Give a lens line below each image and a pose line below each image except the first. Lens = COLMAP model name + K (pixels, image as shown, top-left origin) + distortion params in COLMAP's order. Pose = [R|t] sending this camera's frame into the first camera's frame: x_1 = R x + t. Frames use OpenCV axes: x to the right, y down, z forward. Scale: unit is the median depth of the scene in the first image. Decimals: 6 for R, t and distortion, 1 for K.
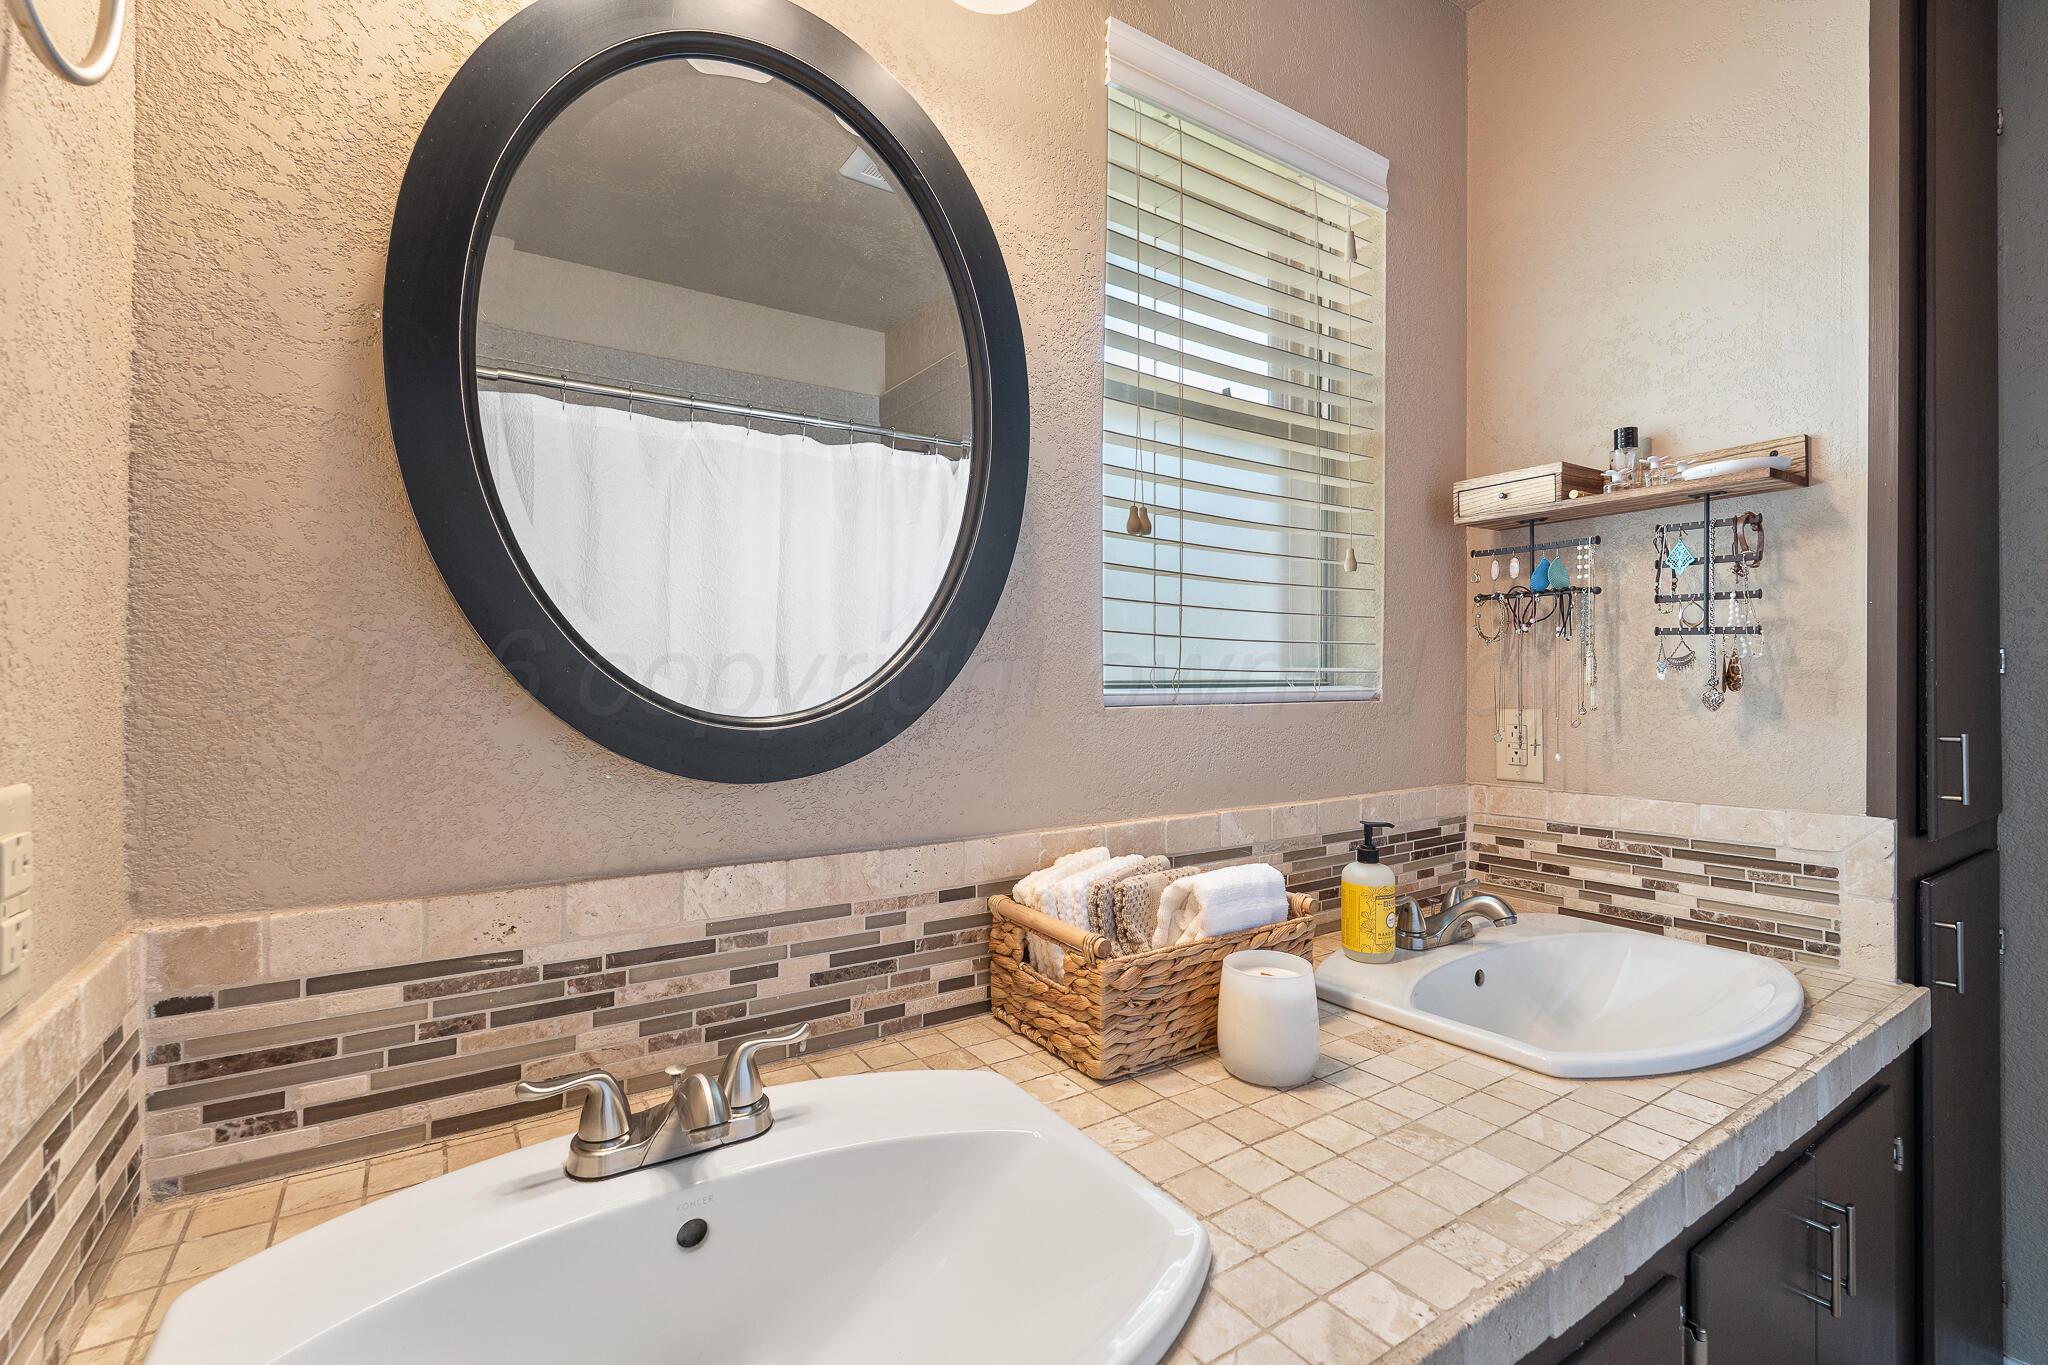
lens RADIAL K [[901.3, 0, 1020.2], [0, 901.3, 672.6], [0, 0, 1]] dist [-0.007297, 0.000749]
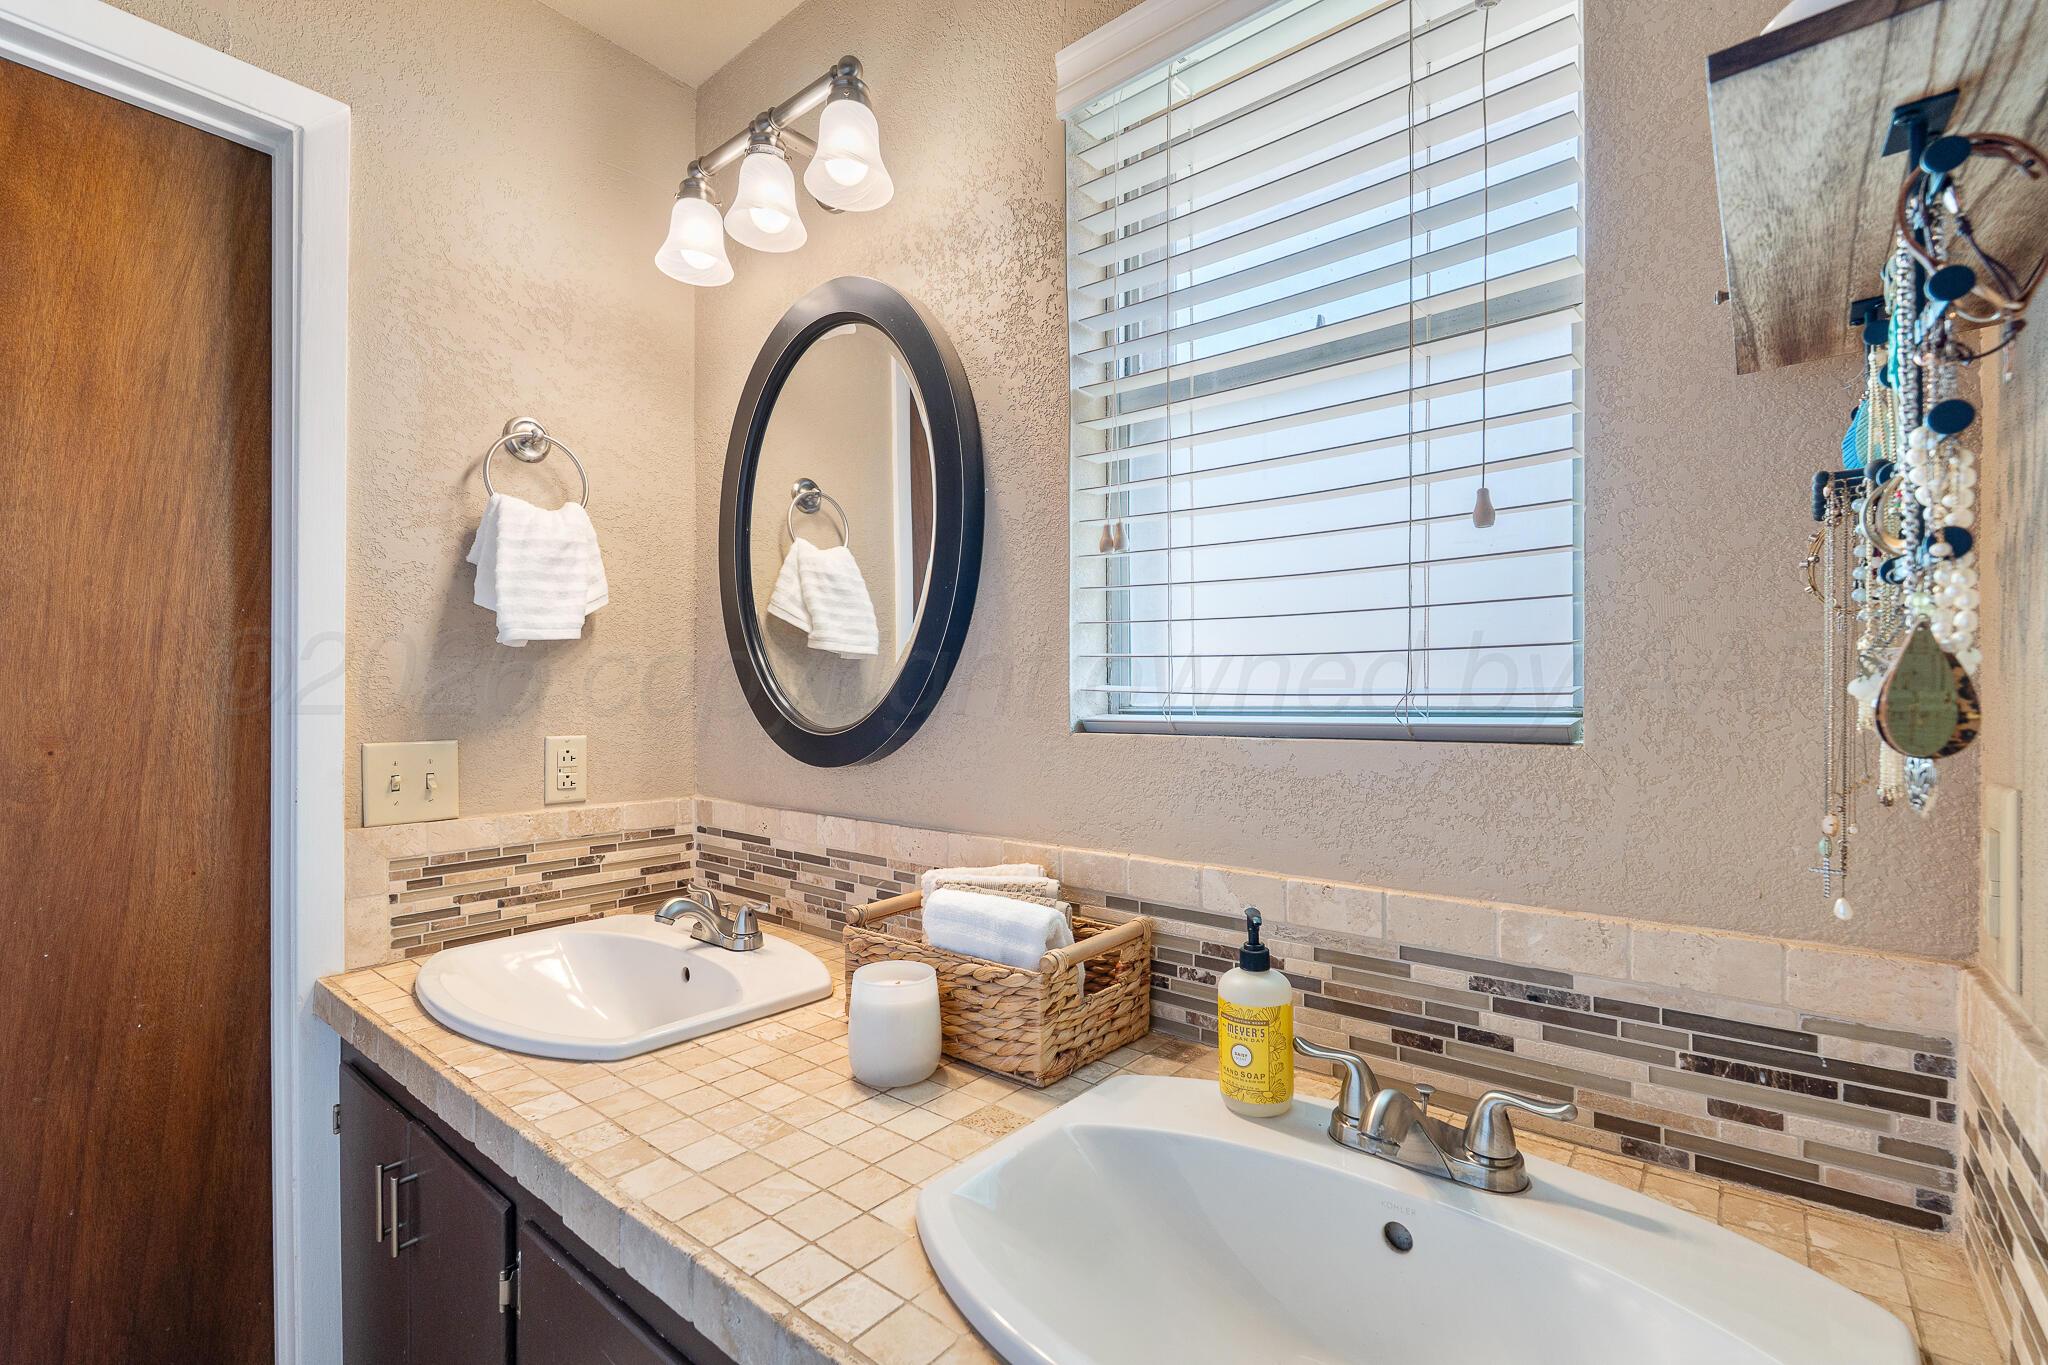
lens RADIAL K [[901.3, 0, 1022.1], [0, 901.3, 691.2], [0, 0, 1]] dist [-0.007297, 0.000749]
pose [[0.289356, -0.006264, -0.957201, 1.095159], [0.011320, 0.999931, -0.003122, -0.006069], [0.957155, -0.009933, 0.289407, 0.682201]]
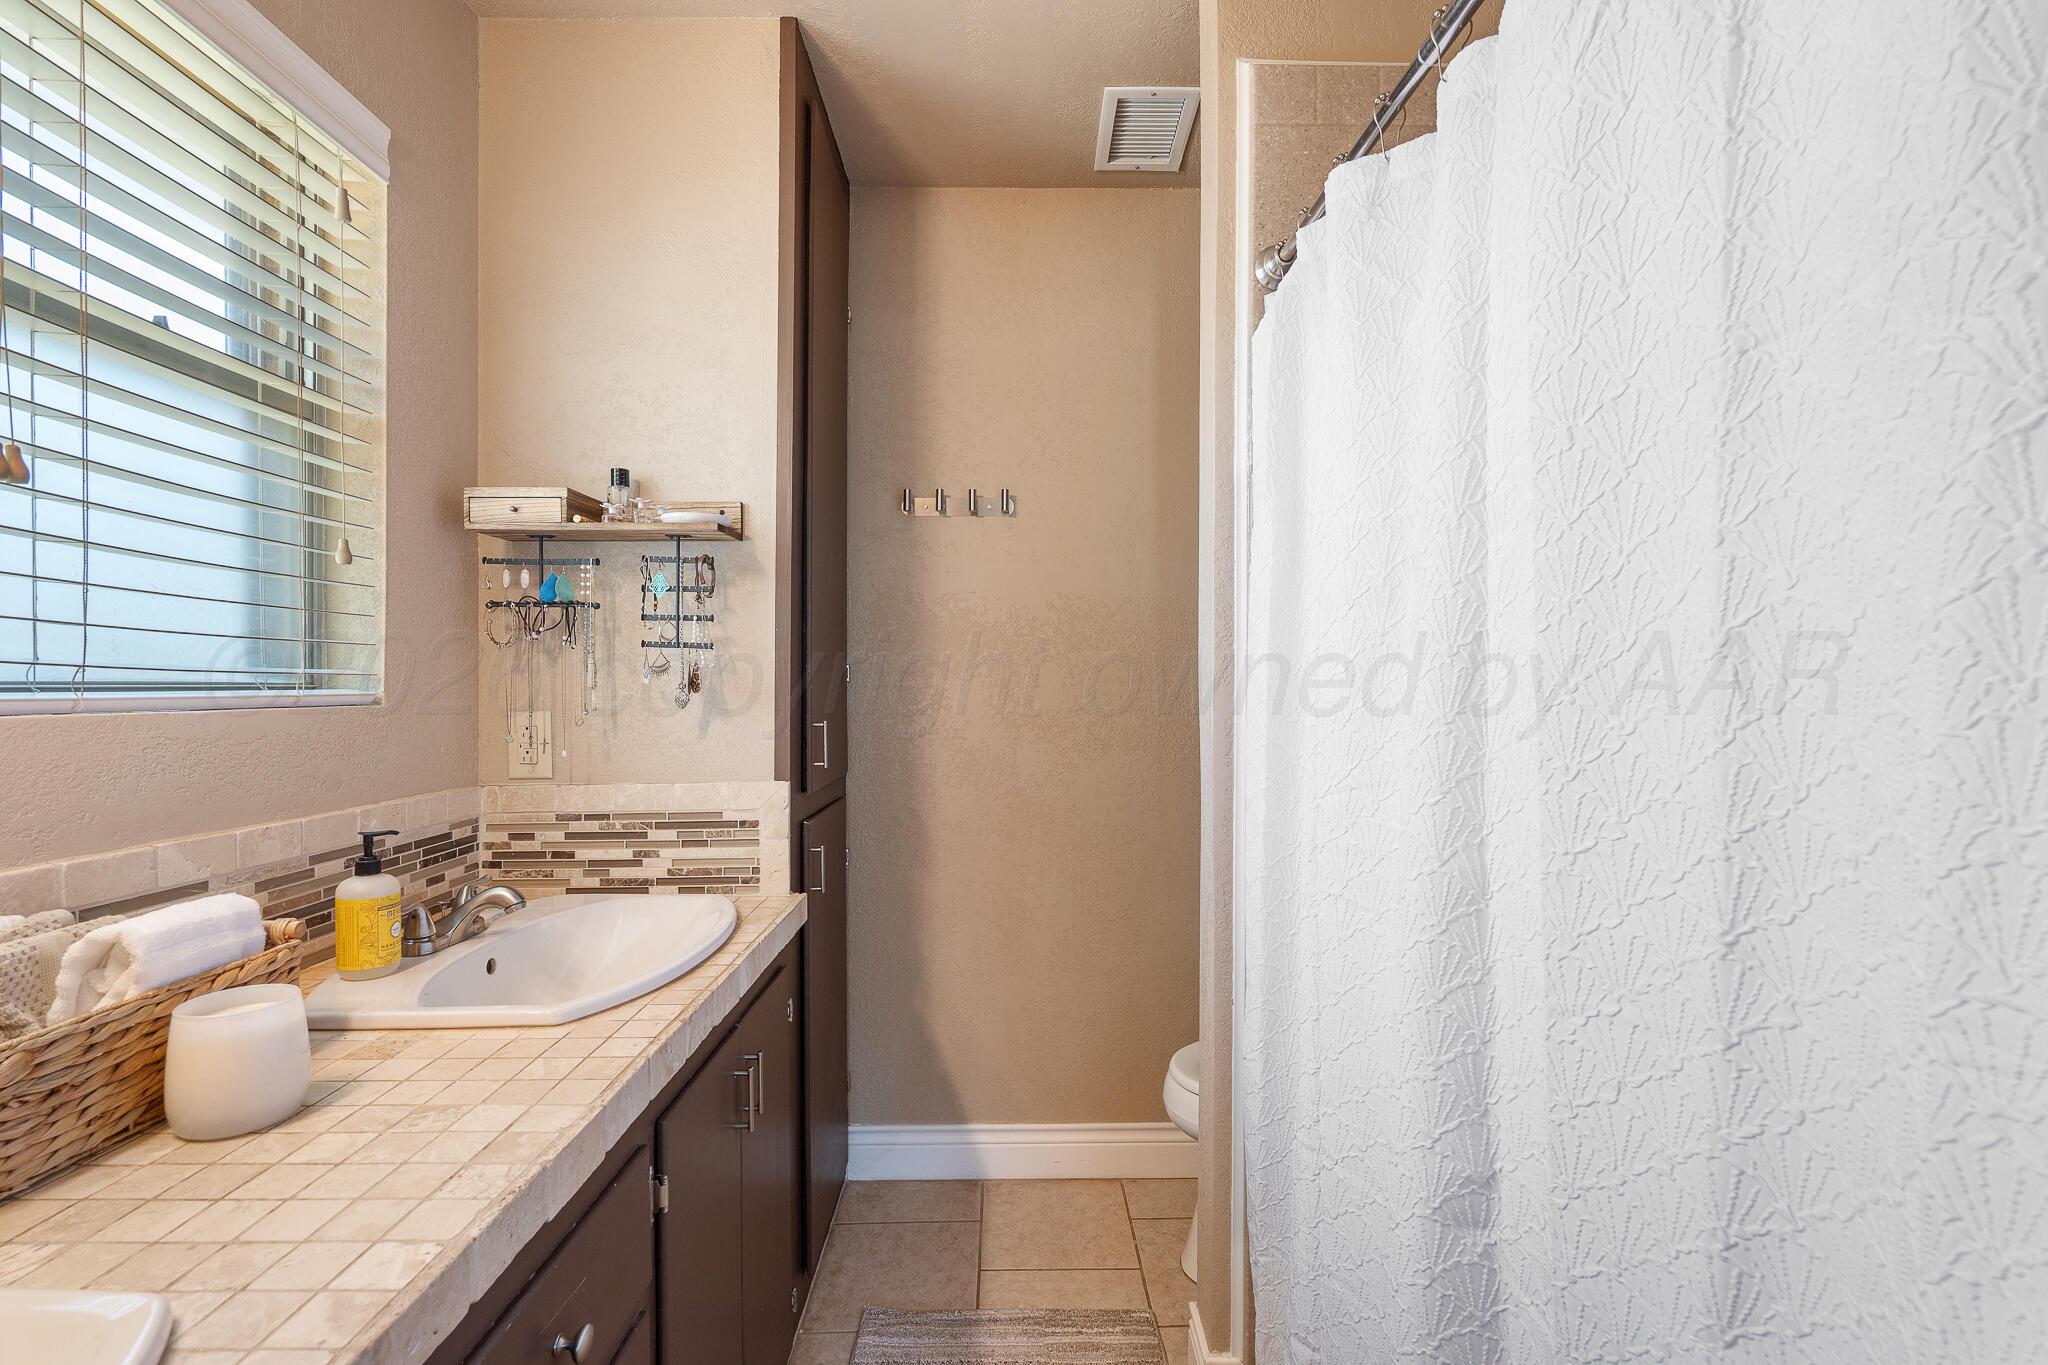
lens RADIAL K [[901.3, 0, 1026.4], [0, 901.3, 705.0], [0, 0, 1]] dist [-0.007297, 0.000749]
pose [[0.538421, -0.013934, 0.842561, -0.038700], [-0.009120, 0.999708, 0.022362, 0.004875], [-0.842626, -0.019724, 0.538137, -0.100599]]
